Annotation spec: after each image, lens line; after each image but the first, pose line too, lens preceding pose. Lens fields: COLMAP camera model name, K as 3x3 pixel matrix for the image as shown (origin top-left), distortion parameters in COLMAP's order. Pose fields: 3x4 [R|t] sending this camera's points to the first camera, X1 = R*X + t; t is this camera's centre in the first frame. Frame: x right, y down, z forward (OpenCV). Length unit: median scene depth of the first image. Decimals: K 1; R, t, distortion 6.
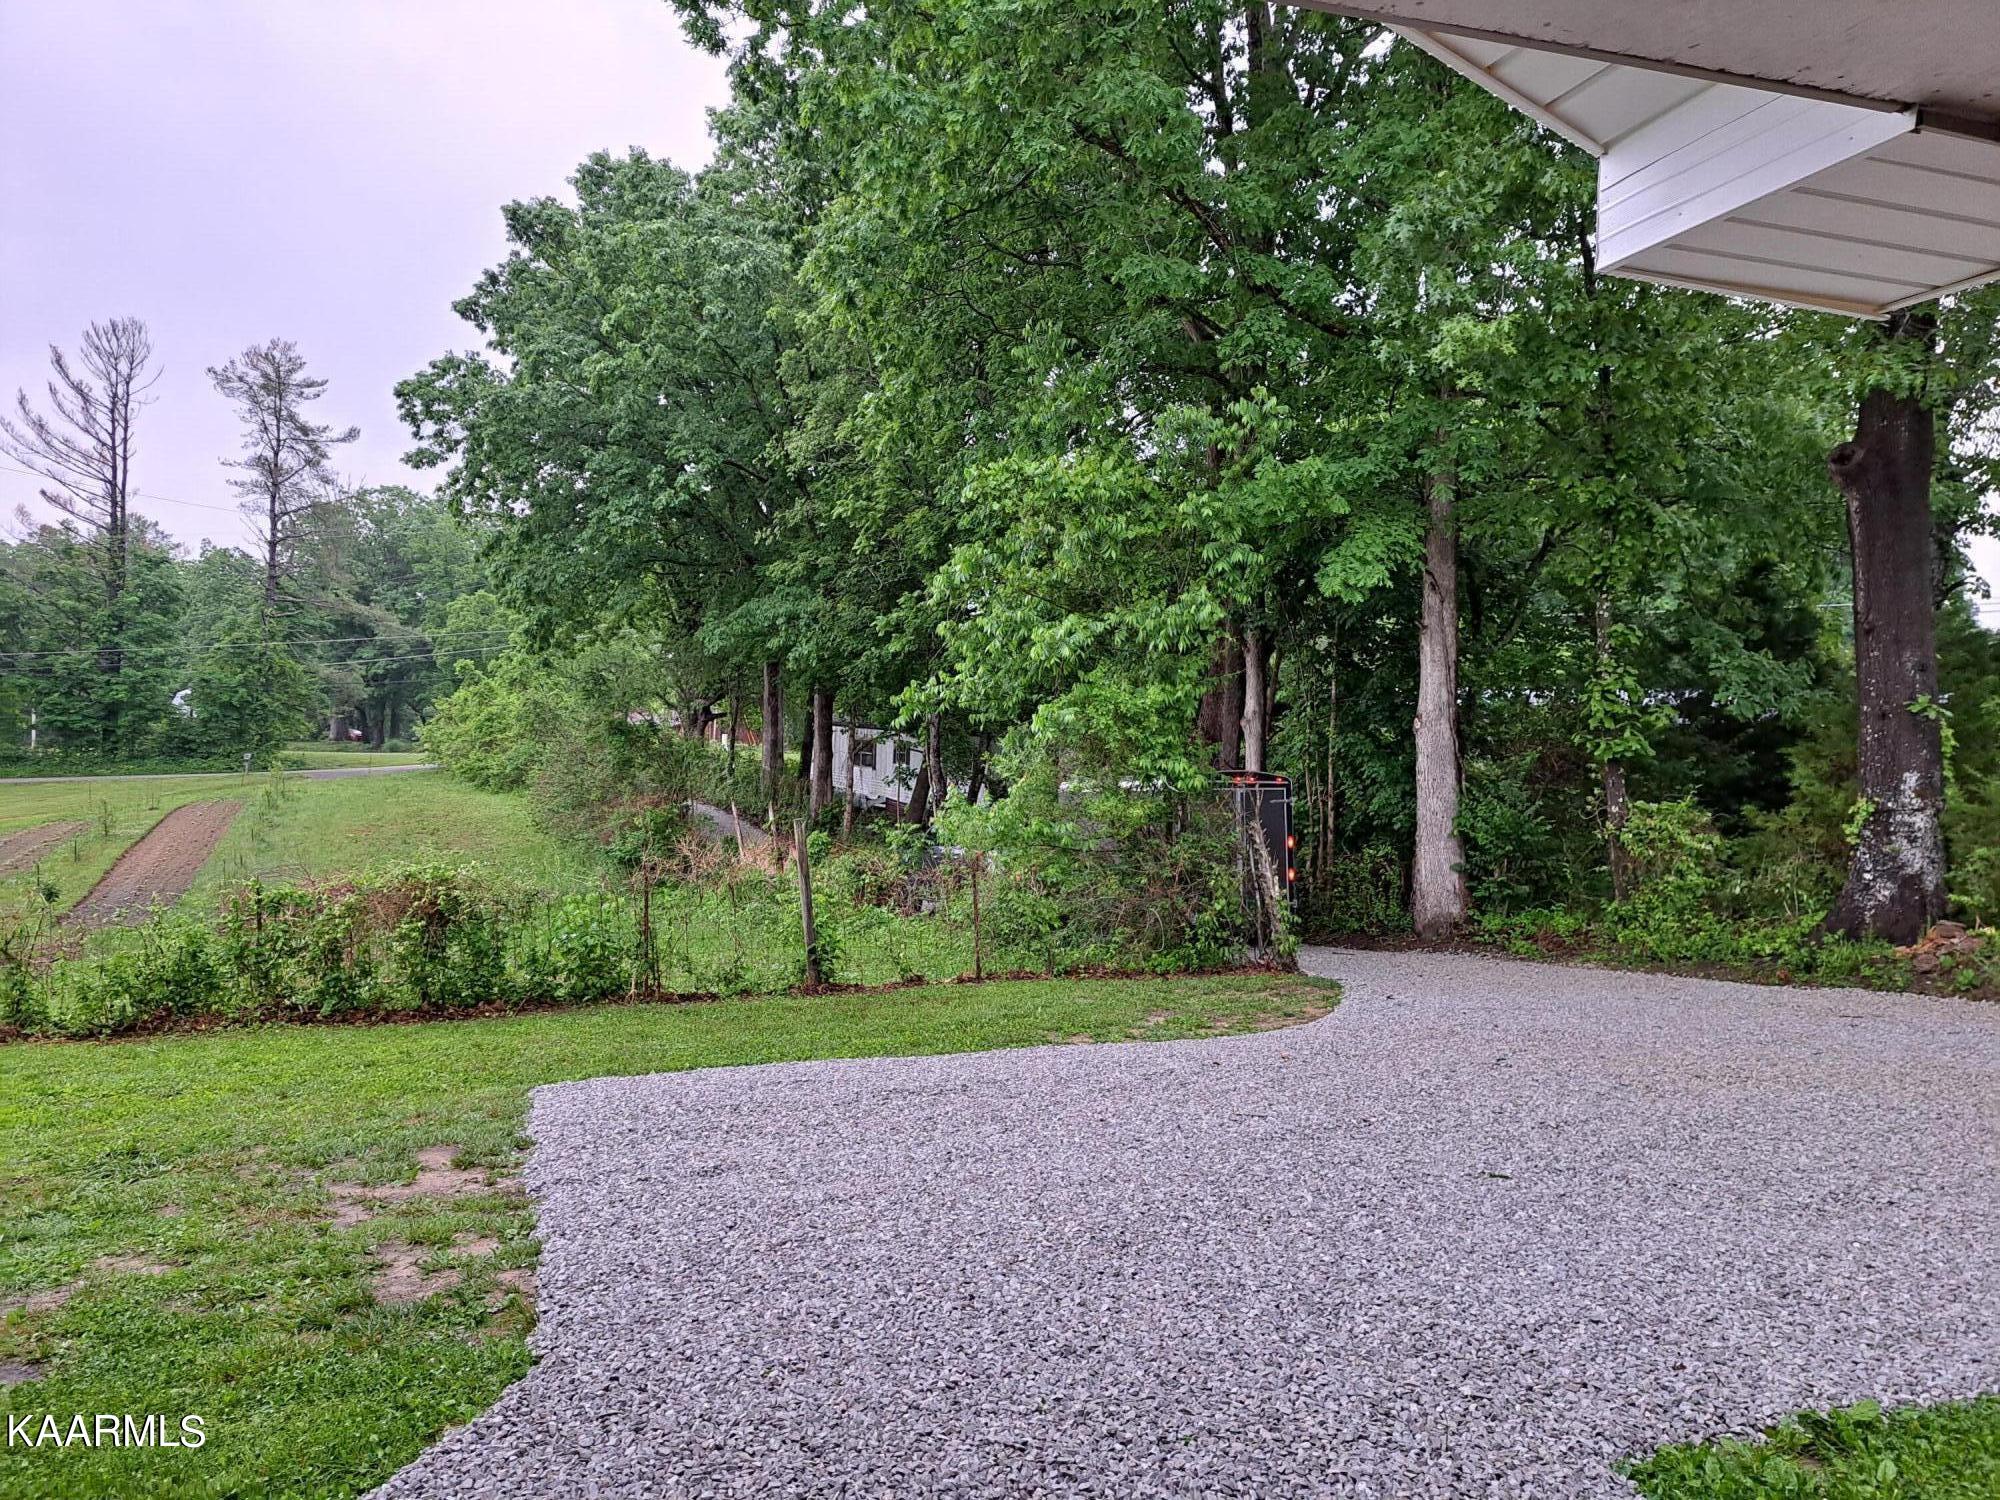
lens RADIAL K [[1403.3, 0, 995.6], [0, 1403.3, 734.5], [0, 0, 1]] dist [0.065880, -0.065091]
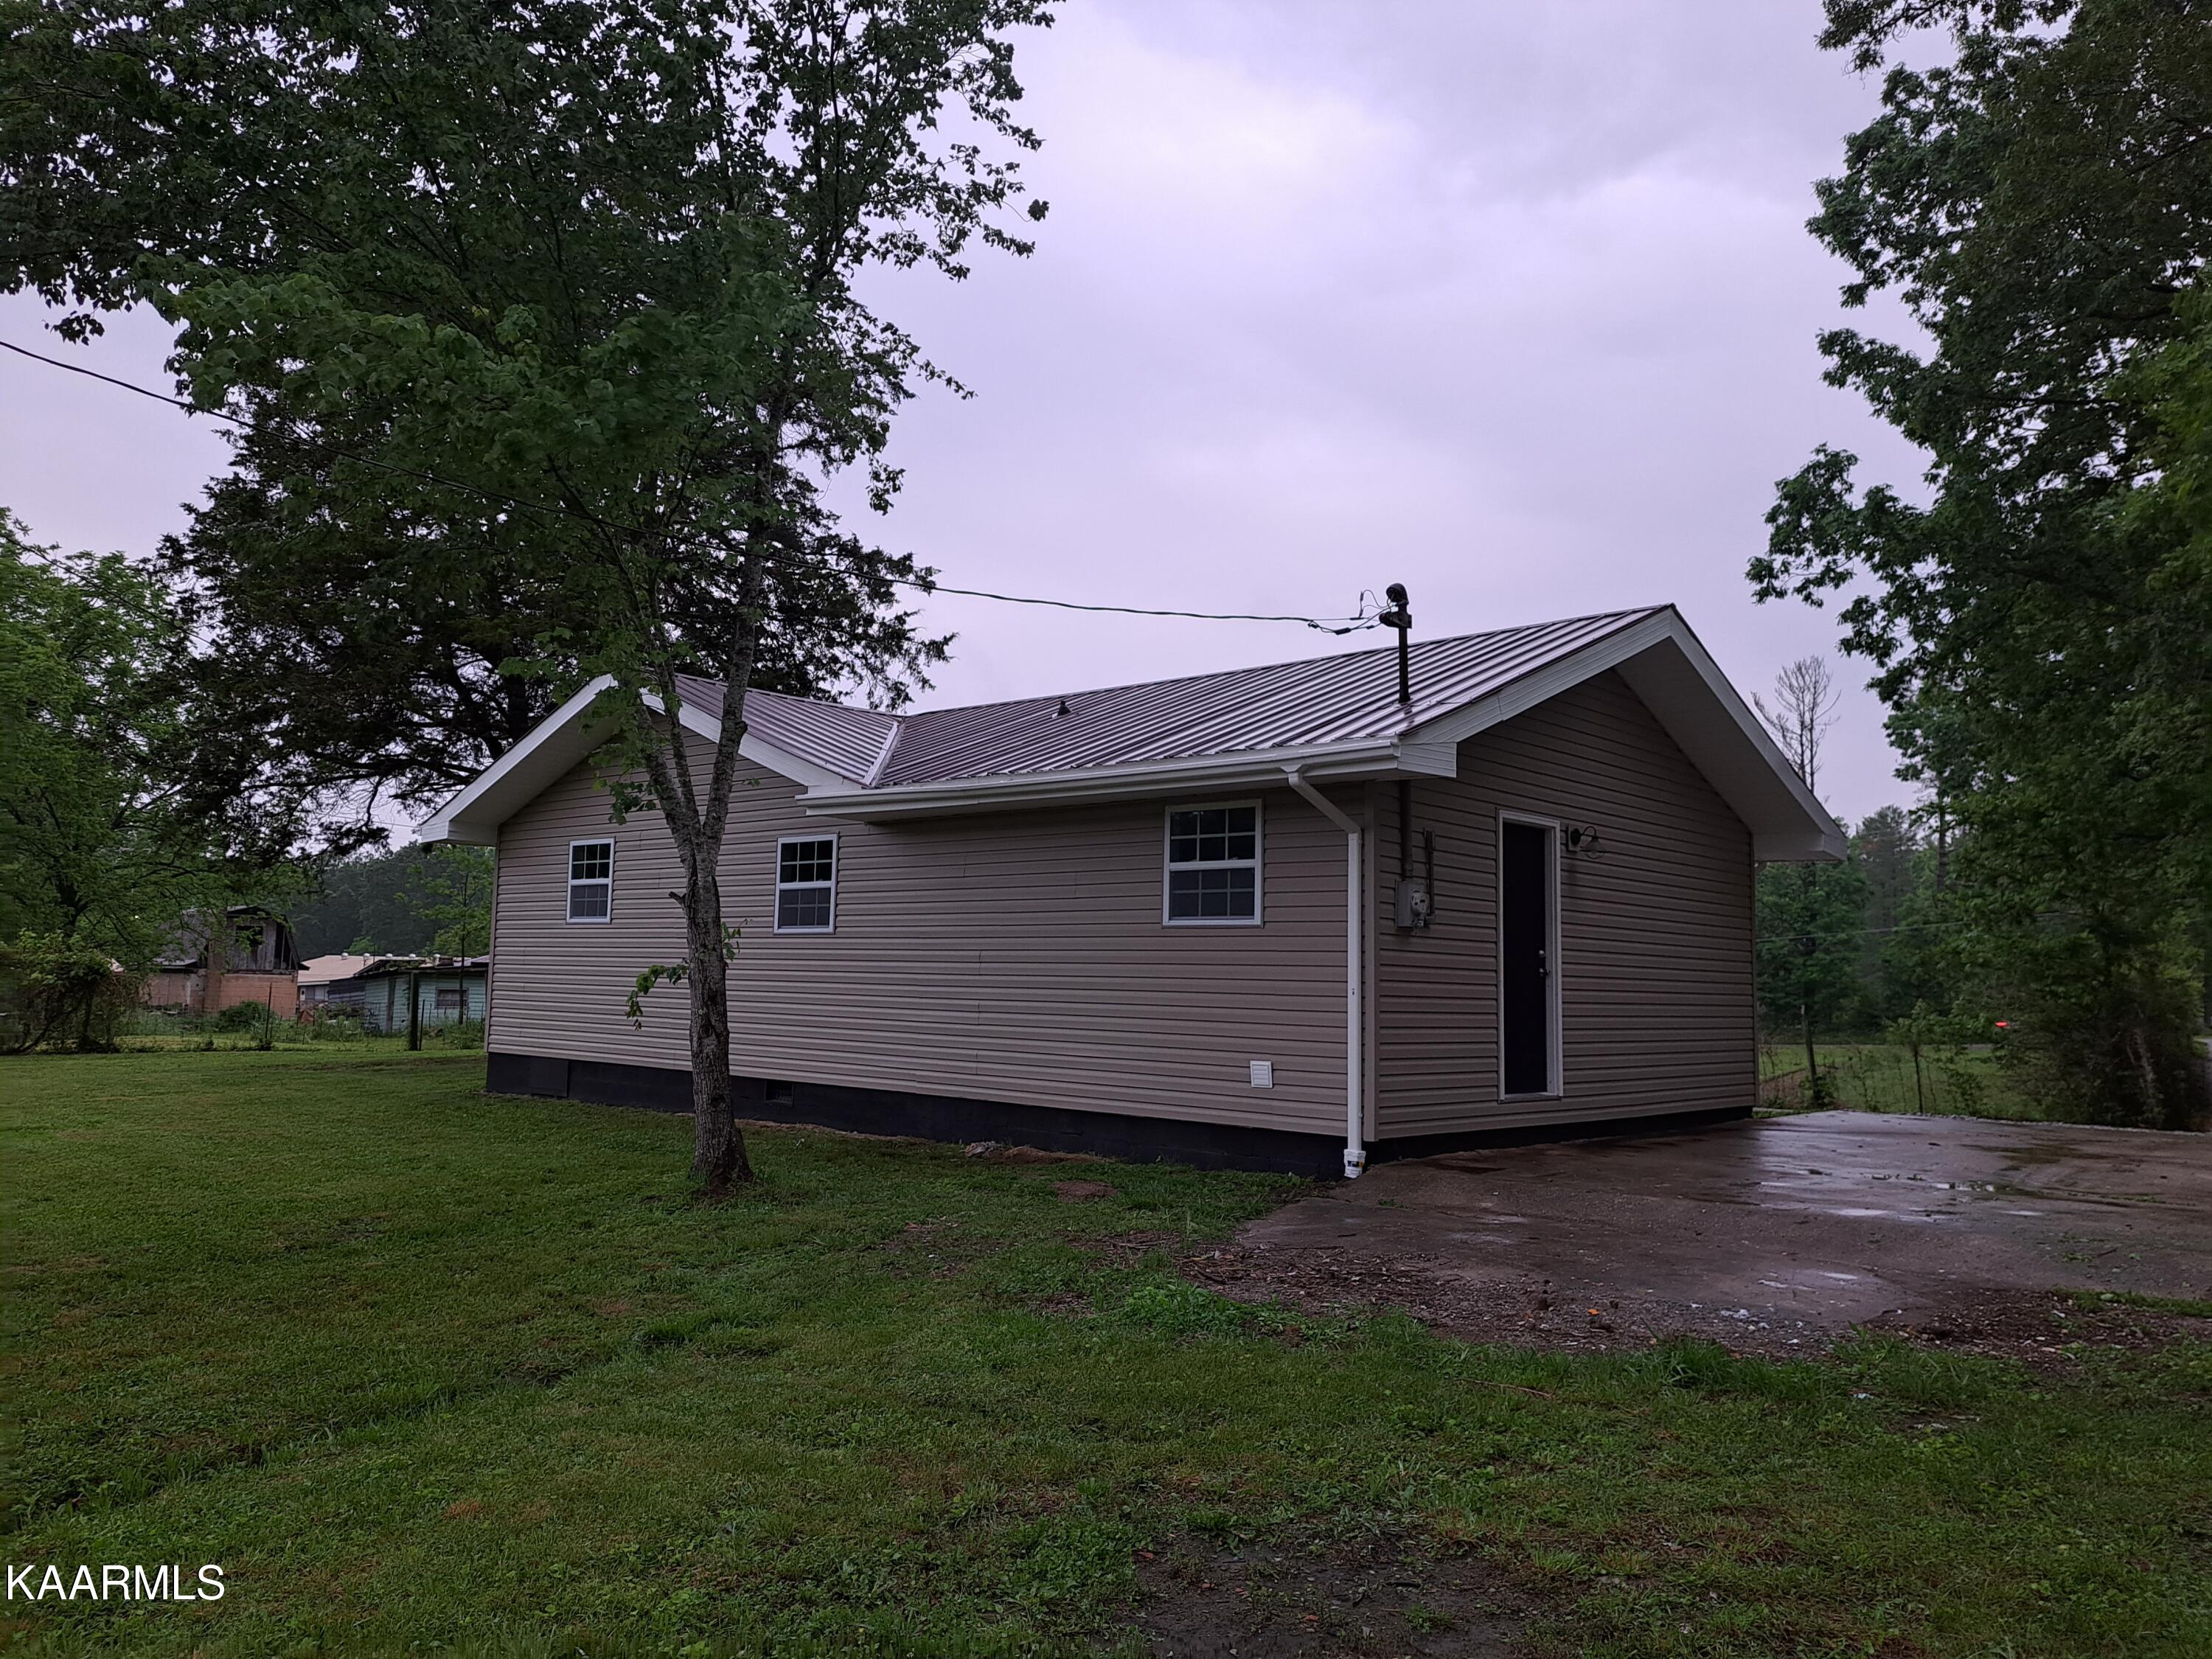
lens RADIAL K [[1552.1, 0, 1108.4], [0, 1552.1, 829.1], [0, 0, 1]] dist [0.065880, -0.065091]
pose [[0.537099, -0.092156, -0.838470, 0.162475], [-0.010262, 0.993227, -0.115739, 0.007965], [0.843456, 0.070768, 0.532516, -0.181781]]
